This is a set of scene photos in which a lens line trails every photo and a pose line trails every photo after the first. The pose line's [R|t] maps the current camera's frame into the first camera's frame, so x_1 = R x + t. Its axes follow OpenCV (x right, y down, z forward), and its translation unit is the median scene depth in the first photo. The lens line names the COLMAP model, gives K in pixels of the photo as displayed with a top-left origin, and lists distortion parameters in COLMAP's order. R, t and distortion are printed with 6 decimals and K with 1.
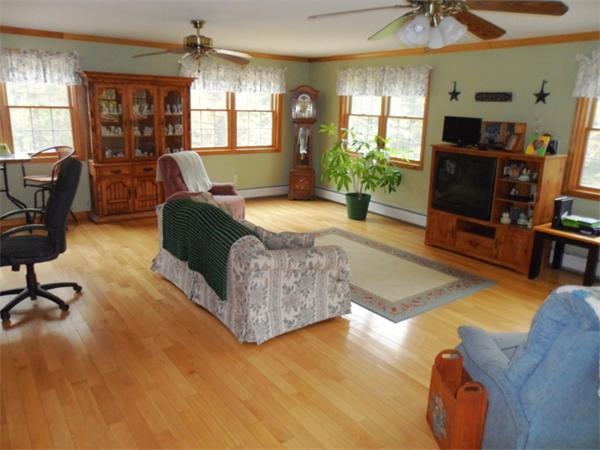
lens RADIAL K [[472.0, 0, 300.0], [0, 472.0, 225.0], [0, 0, 1]] dist [-0.073163, 0.114849]
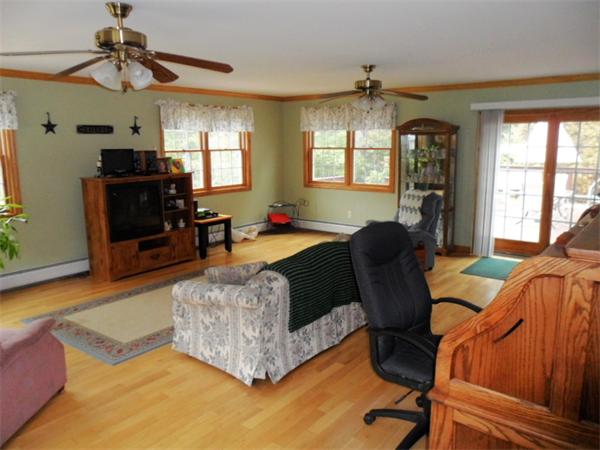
lens RADIAL K [[472.0, 0, 300.0], [0, 472.0, 225.0], [0, 0, 1]] dist [-0.073163, 0.114849]
pose [[-0.256686, -0.199028, 0.945780, -0.878234], [0.245651, 0.932997, 0.263007, -0.275583], [-0.934756, 0.299842, -0.190596, 0.969439]]
